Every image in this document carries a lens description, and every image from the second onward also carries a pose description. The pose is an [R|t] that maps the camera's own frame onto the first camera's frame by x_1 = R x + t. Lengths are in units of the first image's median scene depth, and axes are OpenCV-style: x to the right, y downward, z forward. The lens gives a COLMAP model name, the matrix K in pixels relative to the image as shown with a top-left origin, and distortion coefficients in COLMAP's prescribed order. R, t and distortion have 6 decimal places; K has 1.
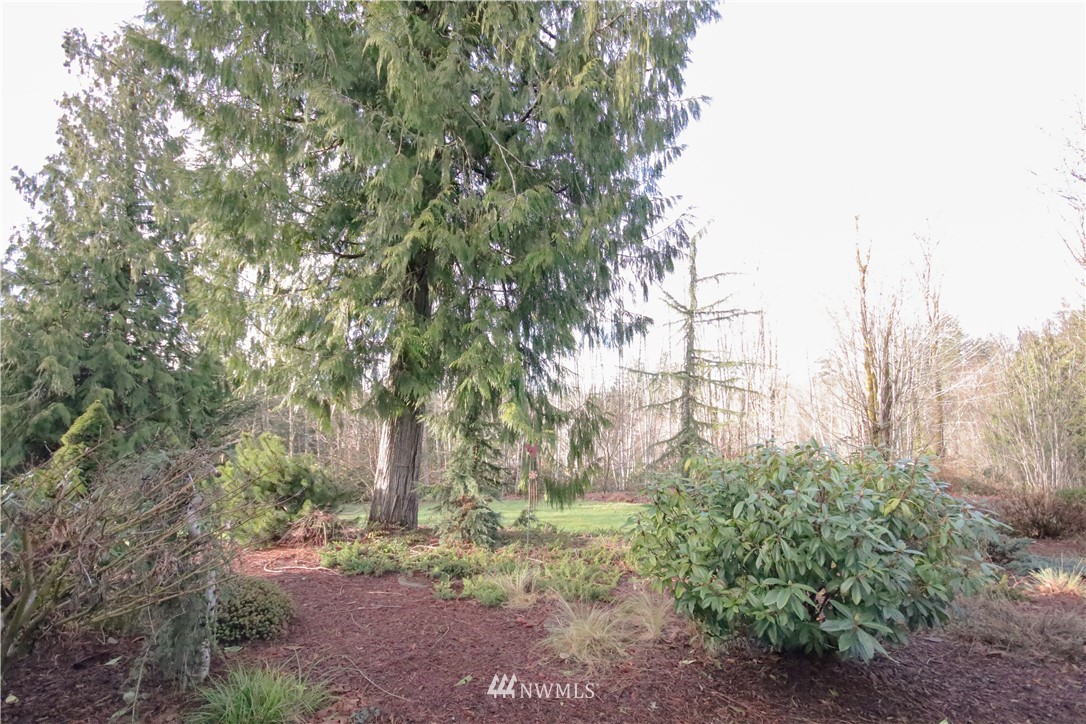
lens RADIAL K [[507.7, 0, 542.8], [0, 507.7, 377.2], [0, 0, 1]] dist [-0.000496, 0.000080]
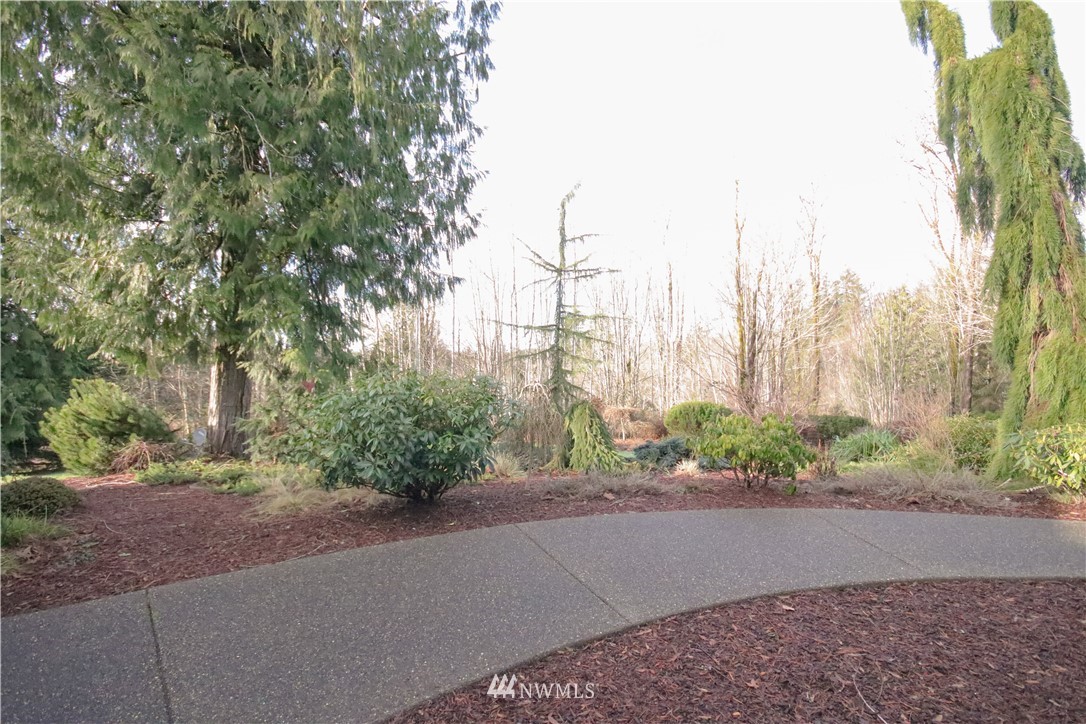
lens RADIAL K [[500.5, 0, 536.2], [0, 500.5, 374.3], [0, 0, 1]] dist [0.000407, -0.009115]
pose [[0.992205, -0.018163, 0.123287, 0.111964], [0.007741, 0.996395, 0.084485, 0.004345], [-0.124377, -0.082872, 0.988768, -0.087128]]
